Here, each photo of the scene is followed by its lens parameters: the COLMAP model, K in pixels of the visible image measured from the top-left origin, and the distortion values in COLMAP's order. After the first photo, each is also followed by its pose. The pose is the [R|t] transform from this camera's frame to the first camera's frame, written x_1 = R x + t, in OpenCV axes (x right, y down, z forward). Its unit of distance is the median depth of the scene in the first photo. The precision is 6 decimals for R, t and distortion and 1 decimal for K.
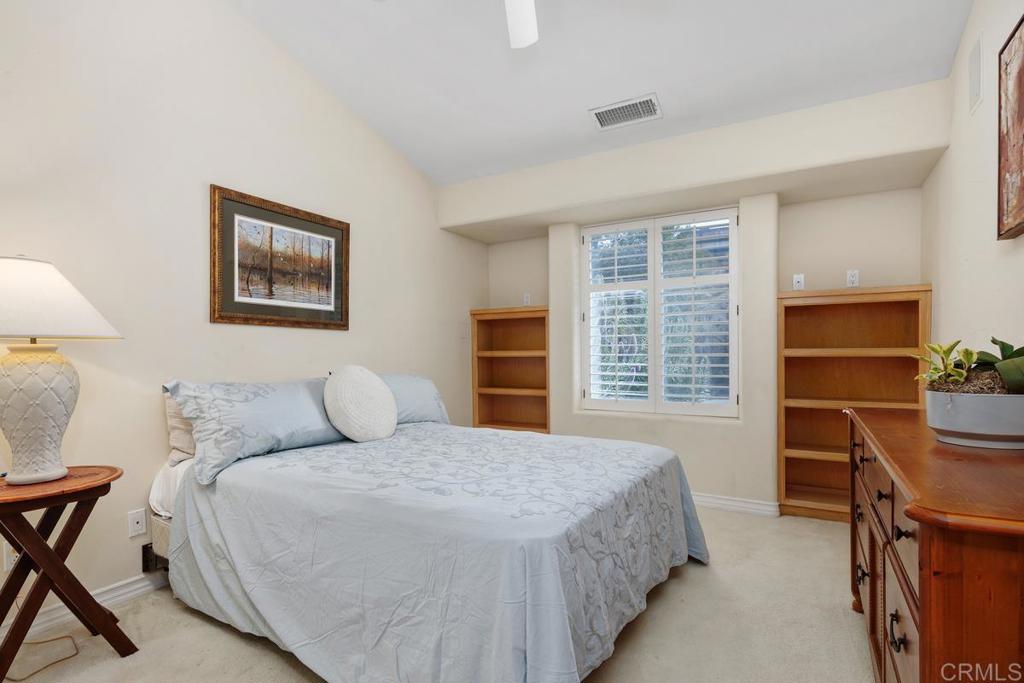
lens RADIAL K [[519.2, 0, 512.9], [0, 519.2, 346.9], [0, 0, 1]] dist [-0.000979, -0.000083]
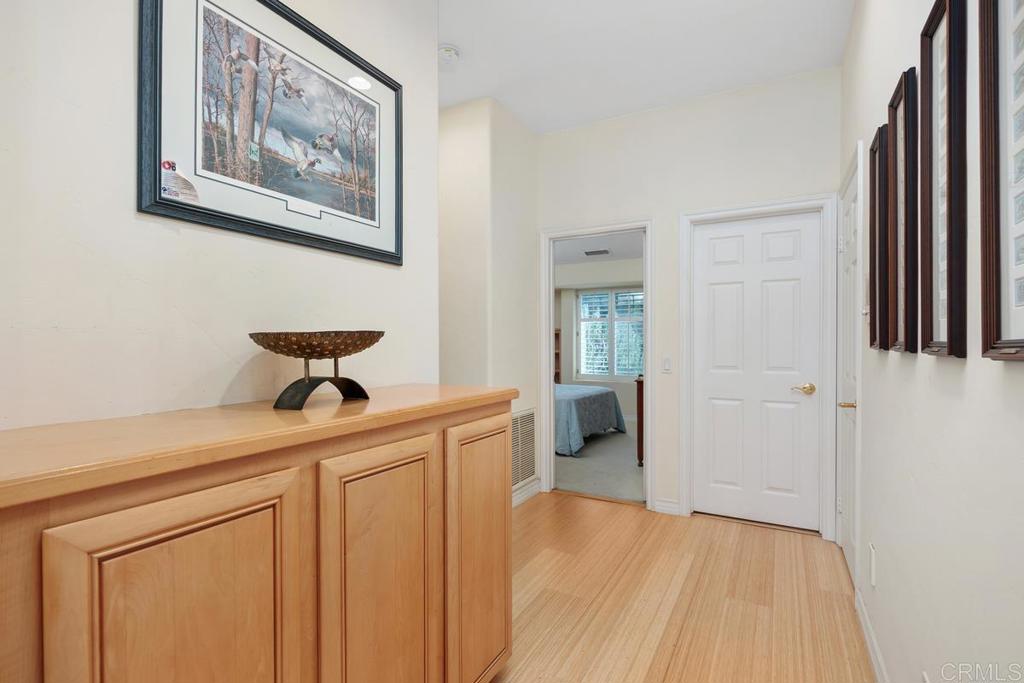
lens RADIAL K [[475.7, 0, 510.2], [0, 475.7, 342.9], [0, 0, 1]] dist [0.002598, 0.000207]
pose [[0.999980, 0.002185, 0.005941, -0.145250], [-0.002223, 0.999976, 0.006488, -0.033830], [-0.005927, -0.006501, 0.999961, -0.892245]]
